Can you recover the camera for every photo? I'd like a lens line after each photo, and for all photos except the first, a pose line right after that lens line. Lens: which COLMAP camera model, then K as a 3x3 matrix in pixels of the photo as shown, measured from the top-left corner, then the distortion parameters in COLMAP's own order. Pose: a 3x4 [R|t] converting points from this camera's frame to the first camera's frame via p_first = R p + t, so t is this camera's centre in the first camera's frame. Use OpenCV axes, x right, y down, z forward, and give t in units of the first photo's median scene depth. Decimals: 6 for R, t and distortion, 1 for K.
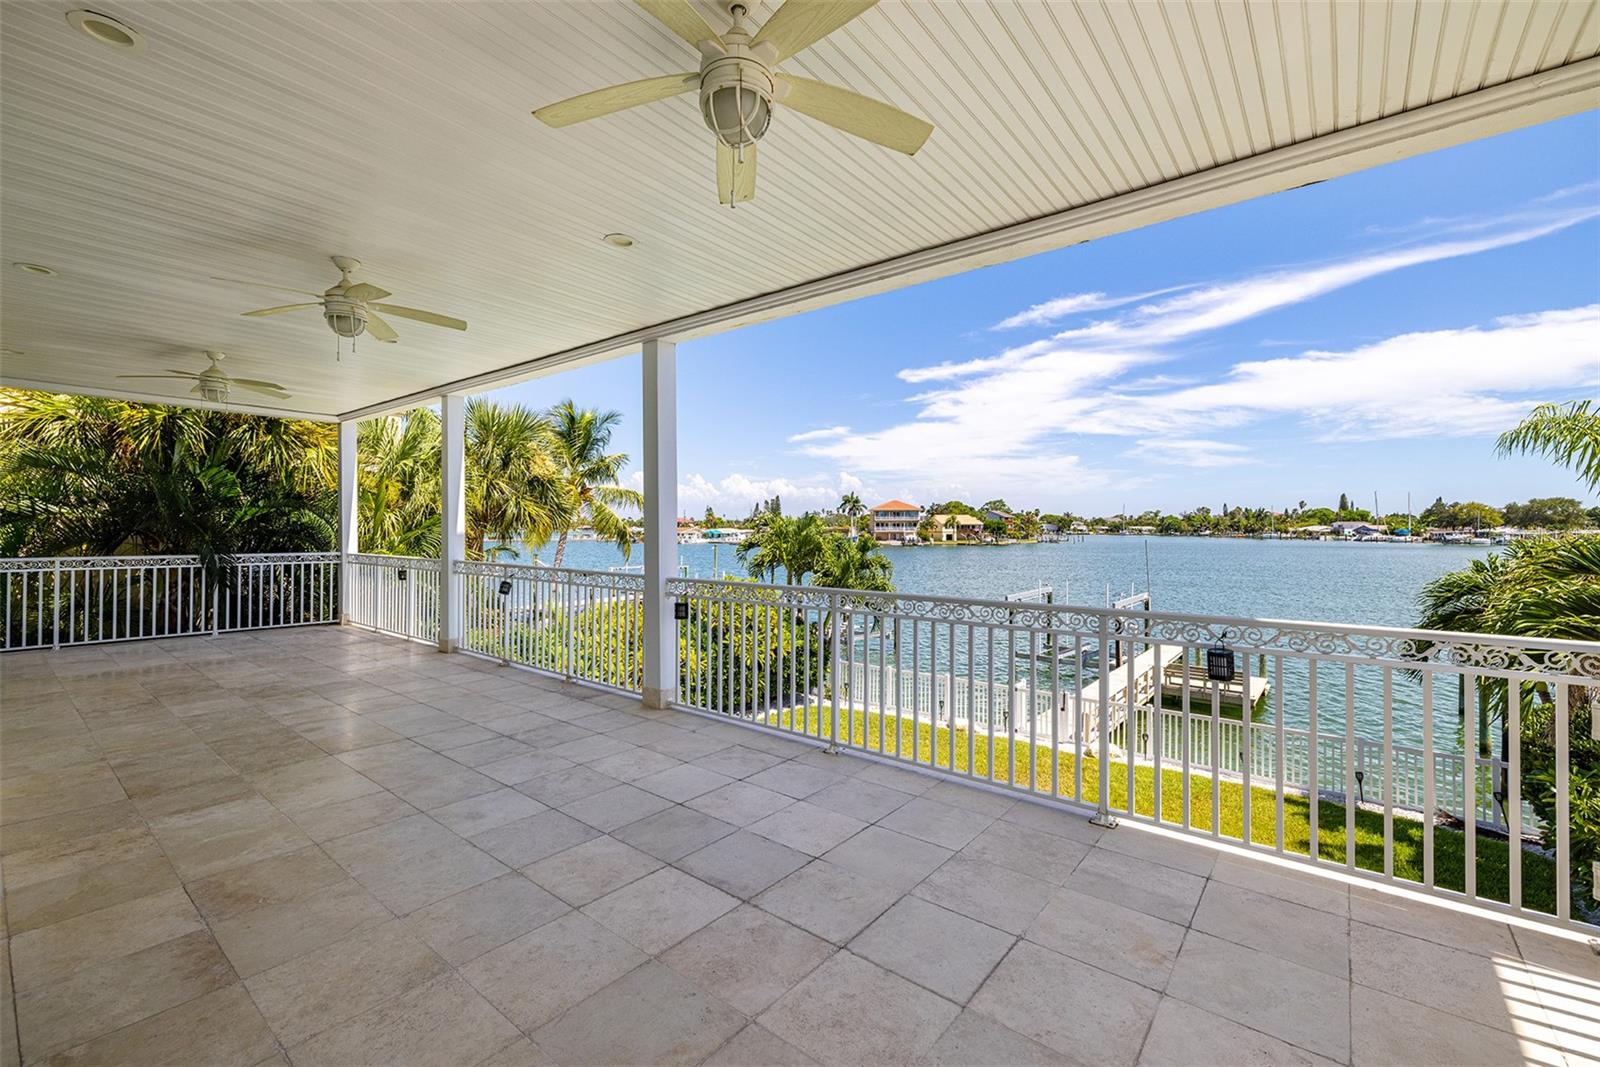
lens RADIAL K [[670.2, 0, 800.0], [0, 670.2, 533.5], [0, 0, 1]] dist [-0.002668, -0.000116]
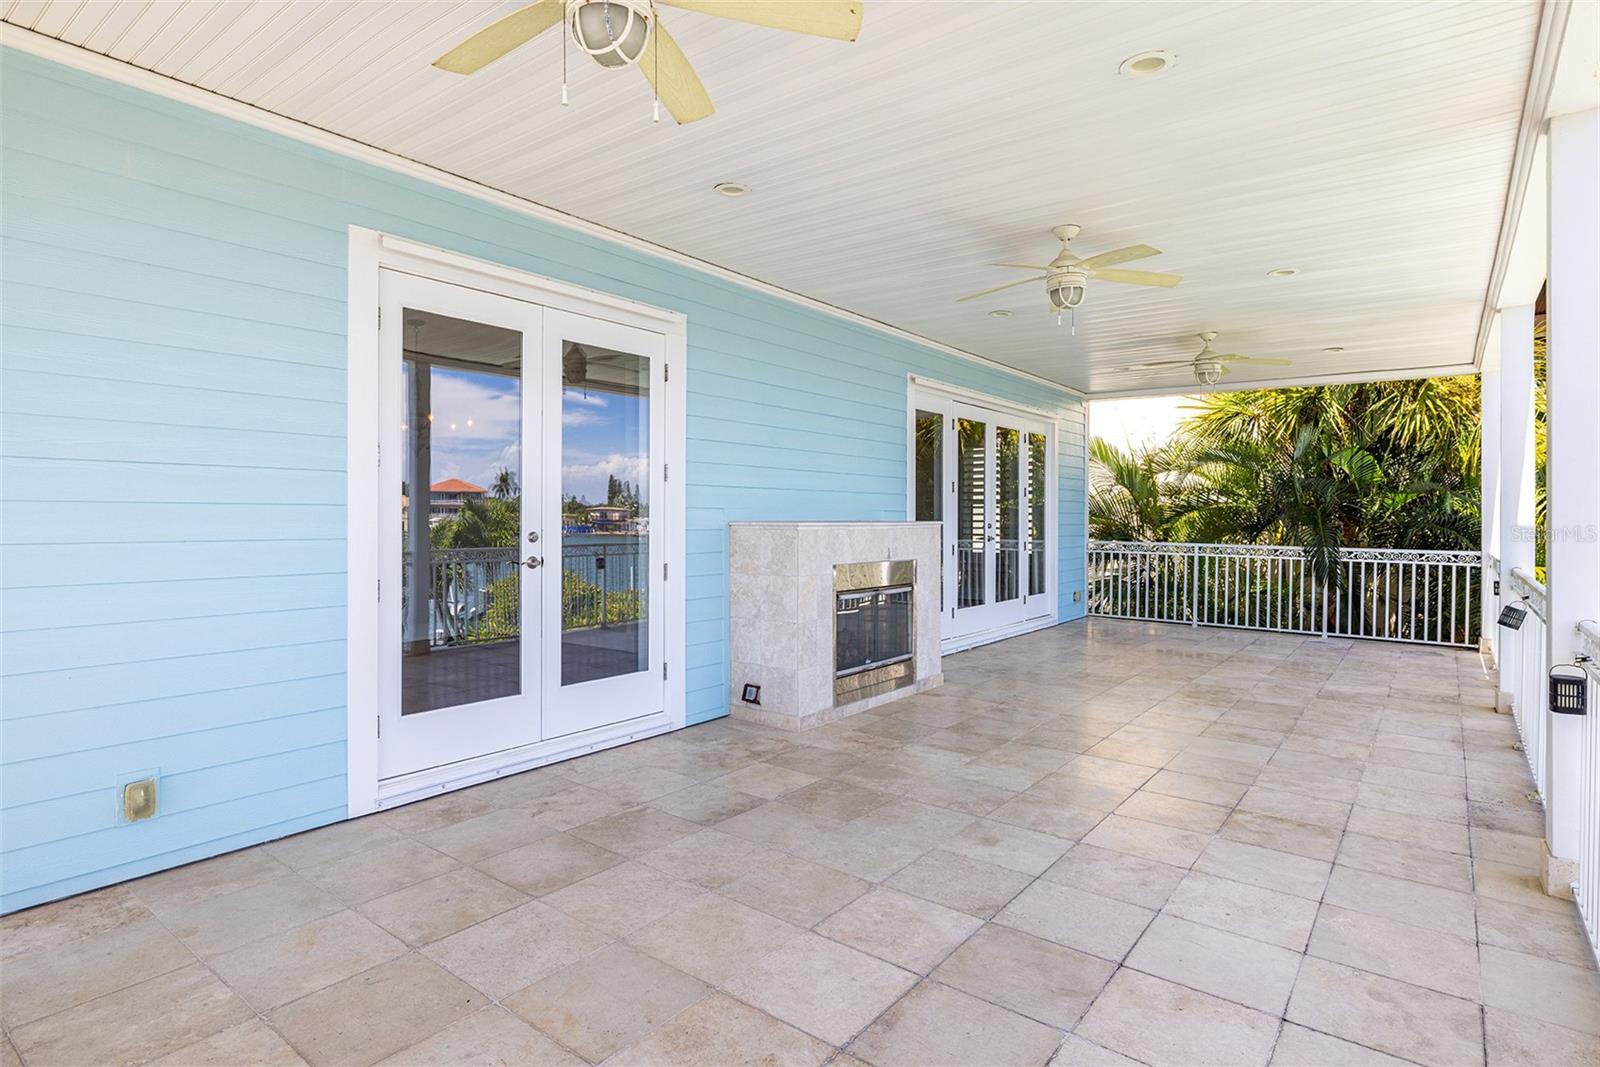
lens RADIAL K [[843.9, 0, 800.0], [0, 843.9, 533.5], [0, 0, 1]] dist [0.001423, 0.000504]
pose [[0.024758, 0.021591, -0.999460, 0.438095], [-0.015177, 0.999660, 0.021220, -0.000099], [0.999578, 0.014643, 0.025078, 0.522546]]
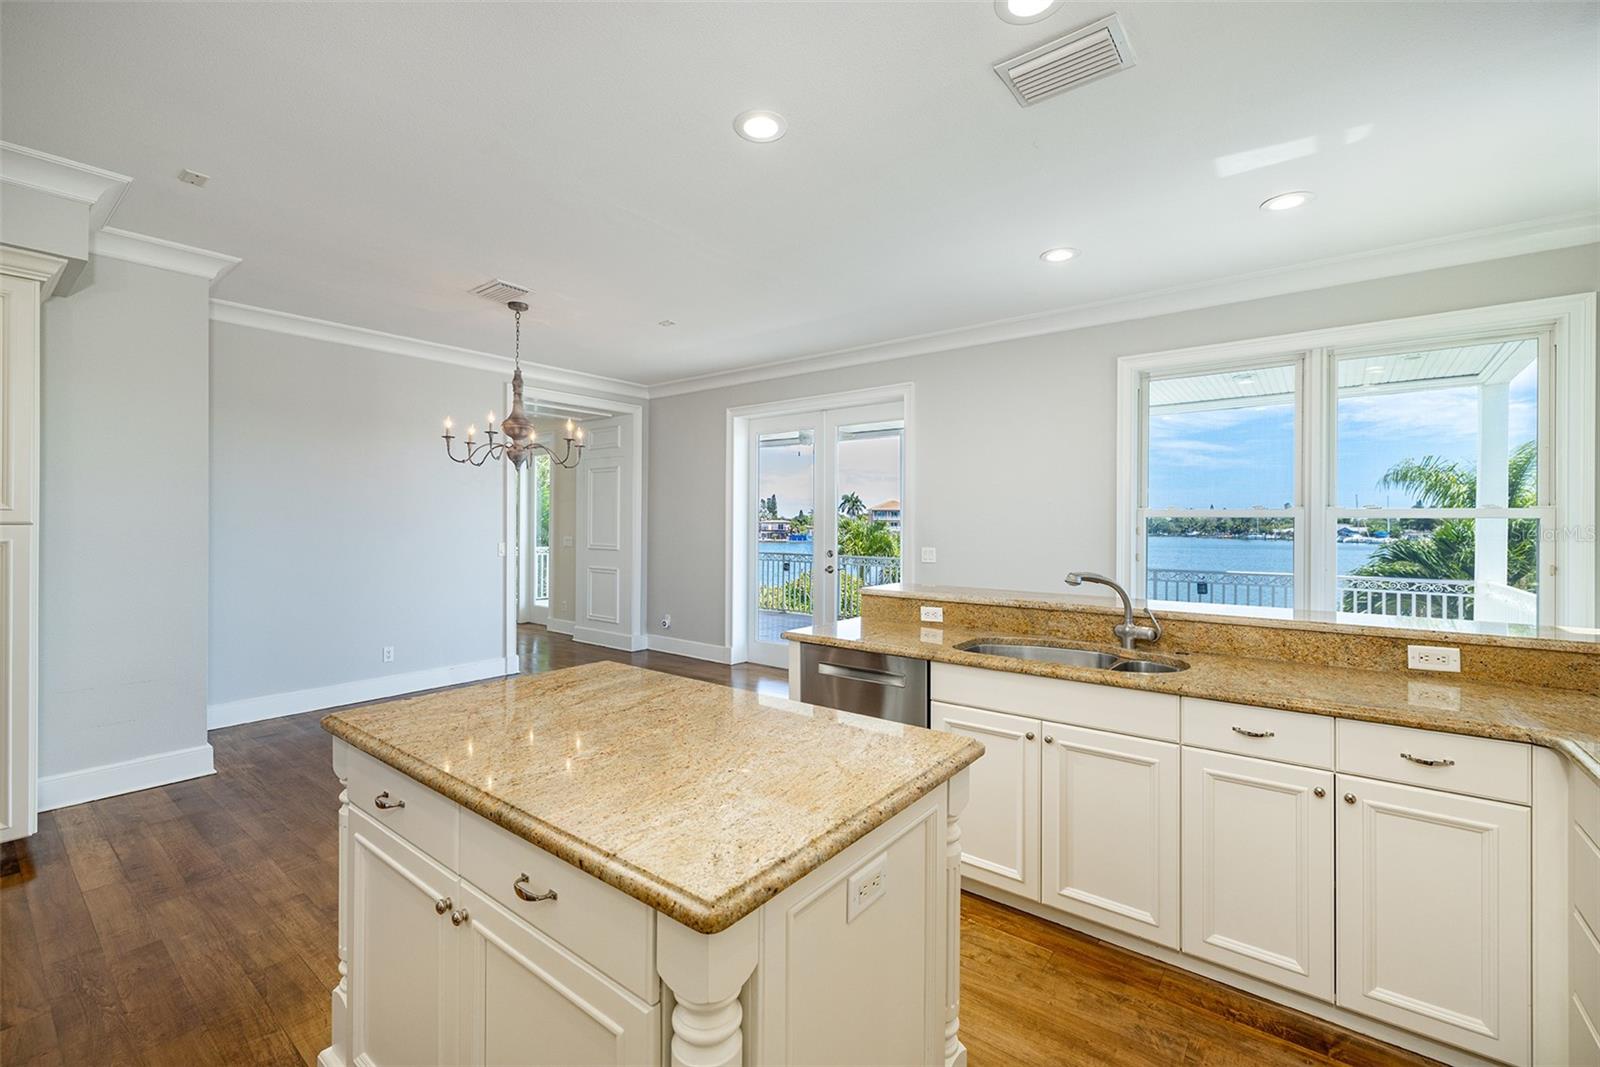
lens RADIAL K [[670.2, 0, 800.0], [0, 670.2, 533.5], [0, 0, 1]] dist [-0.002668, -0.000116]
pose [[0.999889, 0.005529, 0.013853, -0.150187], [-0.005561, 0.999982, 0.002226, -0.002711], [-0.013841, -0.002302, 0.999902, -0.244038]]
